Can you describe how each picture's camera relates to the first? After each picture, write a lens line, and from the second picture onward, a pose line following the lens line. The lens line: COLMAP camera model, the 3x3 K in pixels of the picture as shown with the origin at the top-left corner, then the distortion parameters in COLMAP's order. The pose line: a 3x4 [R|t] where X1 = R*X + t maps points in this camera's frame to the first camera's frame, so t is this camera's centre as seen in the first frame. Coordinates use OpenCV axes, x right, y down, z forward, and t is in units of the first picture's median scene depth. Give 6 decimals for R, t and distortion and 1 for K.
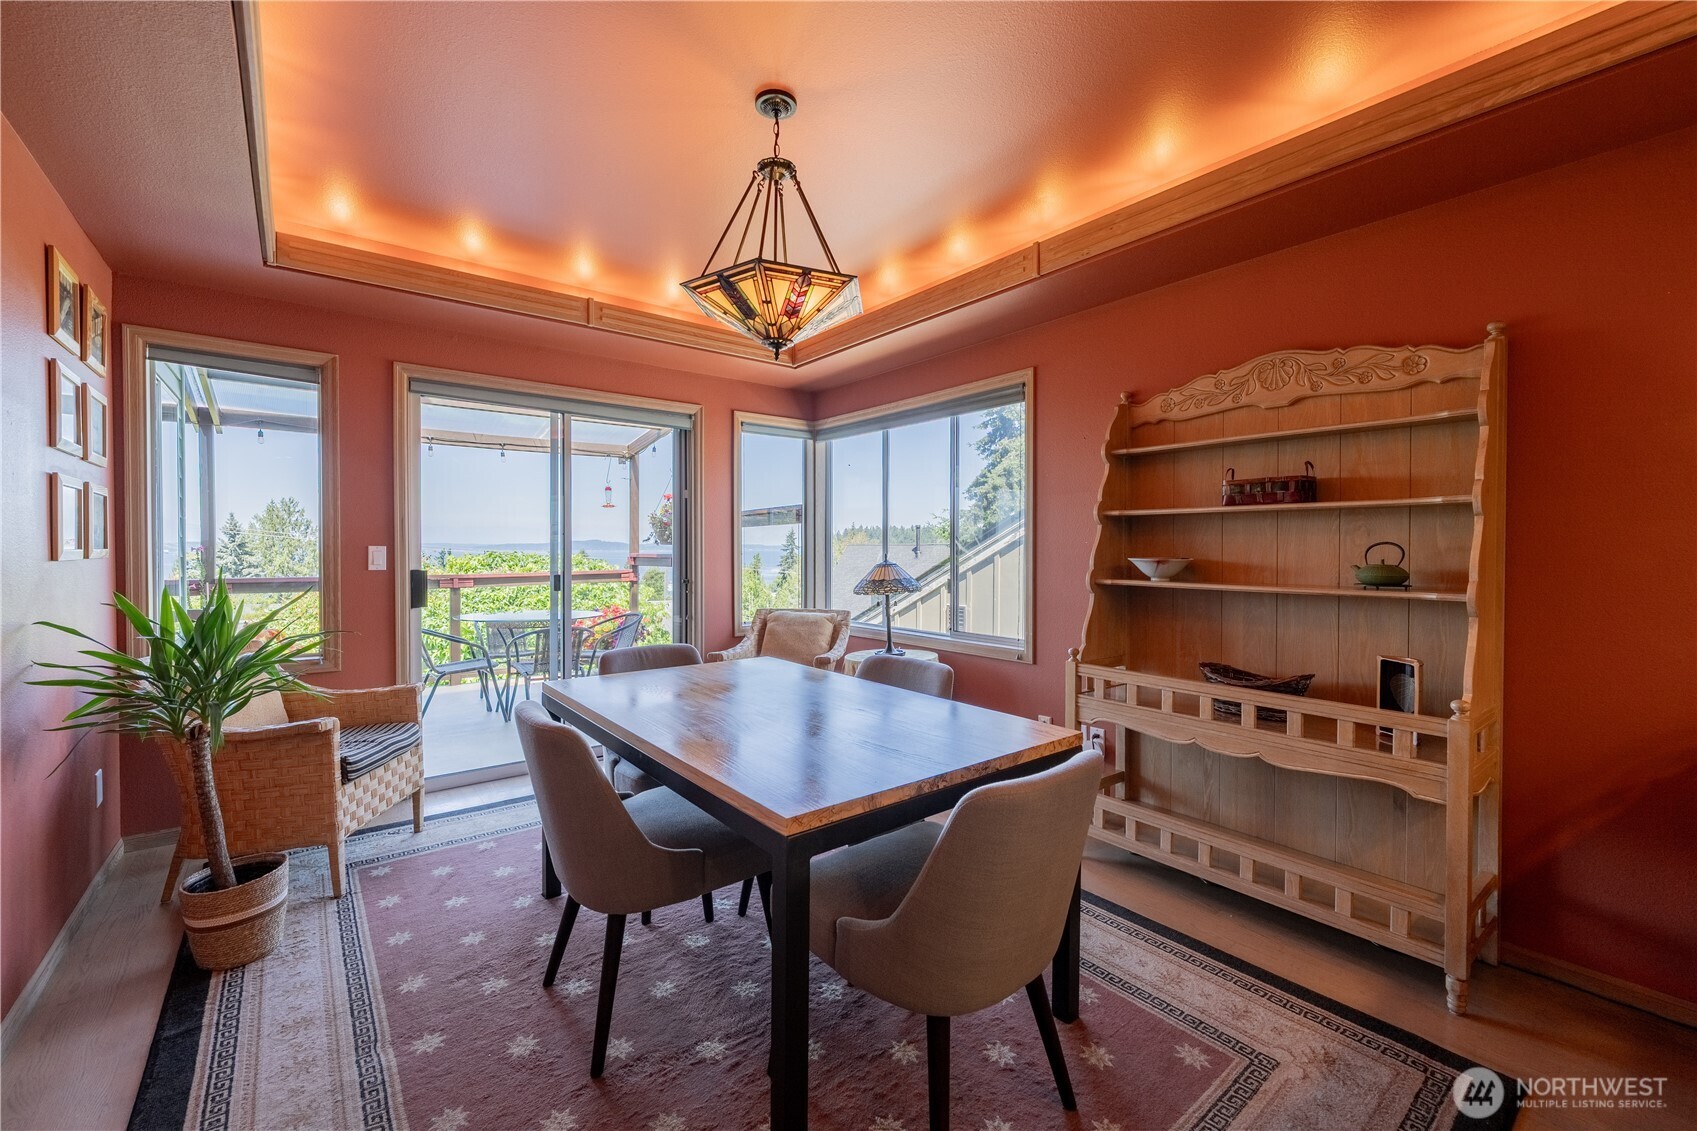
lens RADIAL K [[679.7, 0, 849.7], [0, 679.7, 556.6], [0, 0, 1]] dist [0.000239, -0.000779]
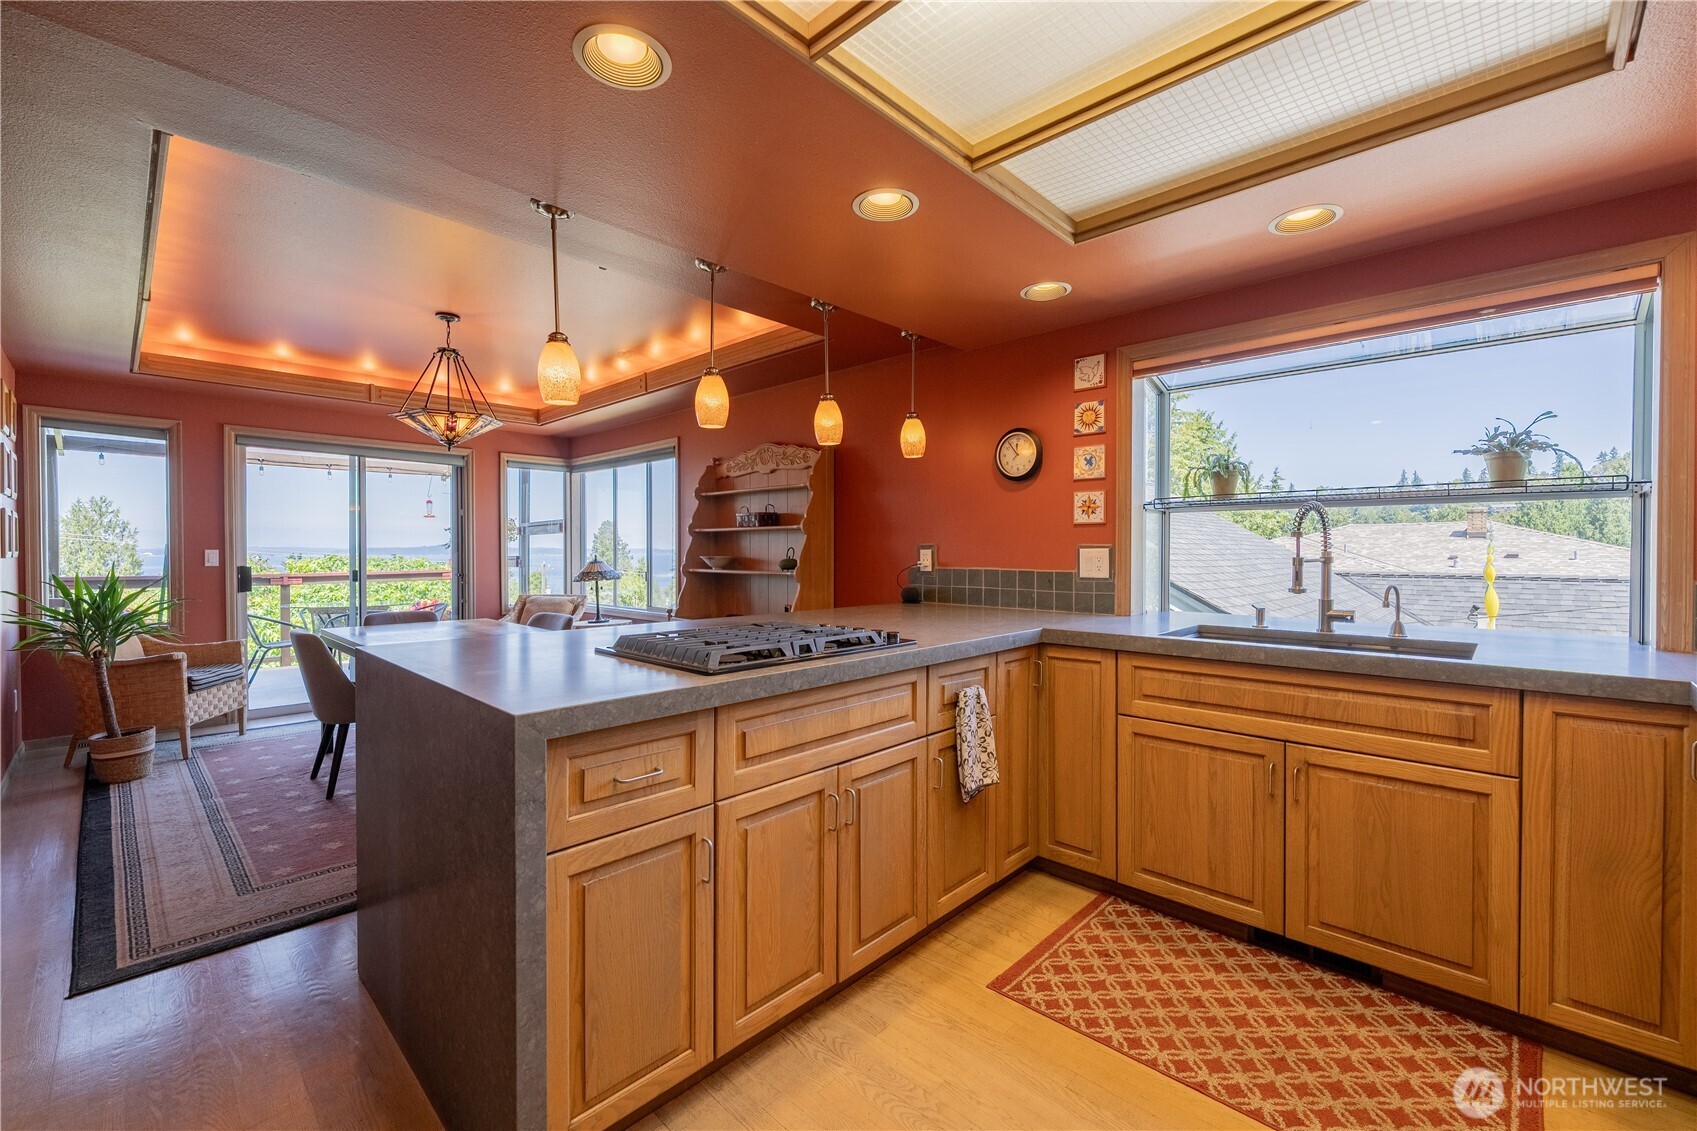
lens RADIAL K [[679.7, 0, 858.1], [0, 679.7, 560.8], [0, 0, 1]] dist [0.000239, -0.000779]
pose [[0.988371, -0.003417, 0.152026, 0.518597], [0.003348, 0.999994, 0.000711, 0.013292], [-0.152028, -0.000193, 0.988376, -0.744950]]
